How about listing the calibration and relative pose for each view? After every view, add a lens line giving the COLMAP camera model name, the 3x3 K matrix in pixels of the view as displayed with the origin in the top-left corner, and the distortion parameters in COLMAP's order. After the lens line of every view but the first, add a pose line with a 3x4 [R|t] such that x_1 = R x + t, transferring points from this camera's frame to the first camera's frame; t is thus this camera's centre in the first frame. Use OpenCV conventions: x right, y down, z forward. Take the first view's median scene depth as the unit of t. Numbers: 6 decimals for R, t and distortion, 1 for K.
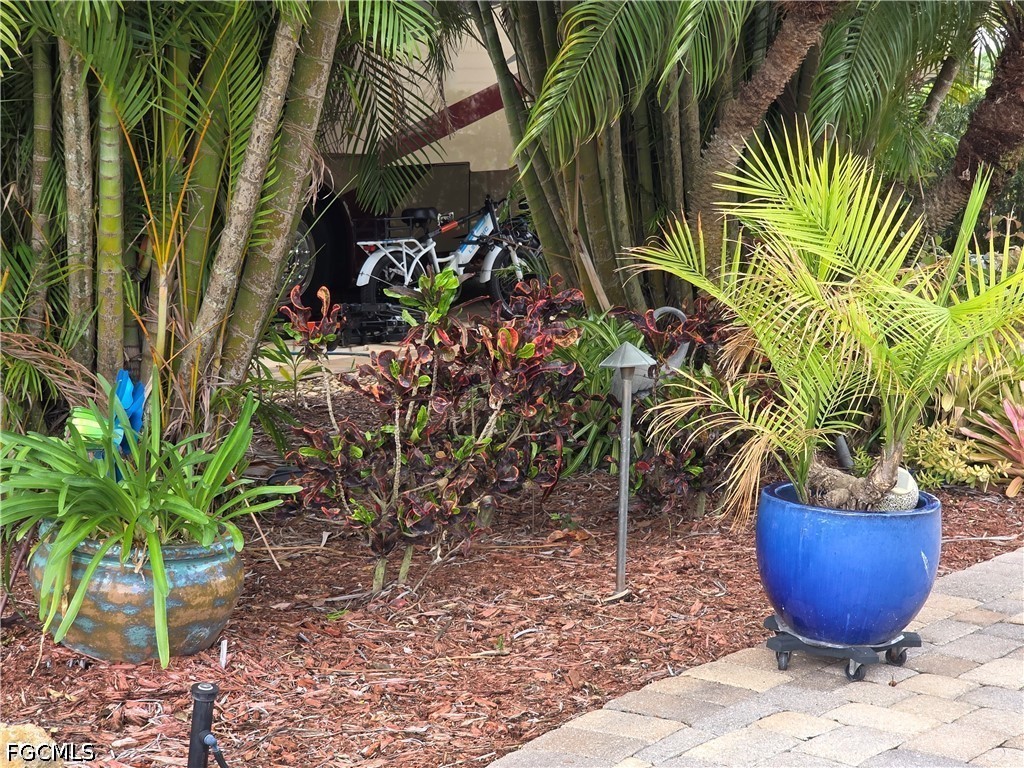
lens RADIAL K [[2078.7, 0, 511.9], [0, 2078.7, 384.2], [0, 0, 1]] dist [-0.037727, 0.000000]
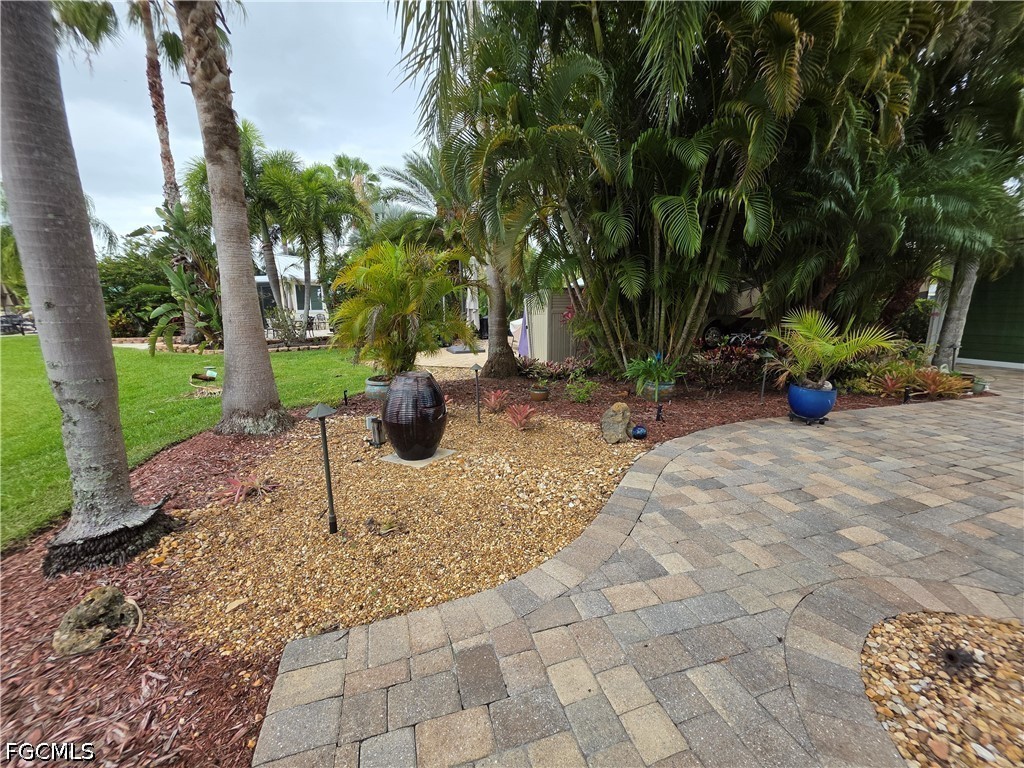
lens RADIAL K [[410.8, 0, 515.8], [0, 410.8, 386.6], [0, 0, 1]] dist [0.001319, -0.000139]
pose [[0.828061, 0.106776, -0.550377, 0.114697], [-0.074448, 0.993944, 0.080820, 0.028794], [0.555674, -0.025949, 0.830995, -0.129766]]
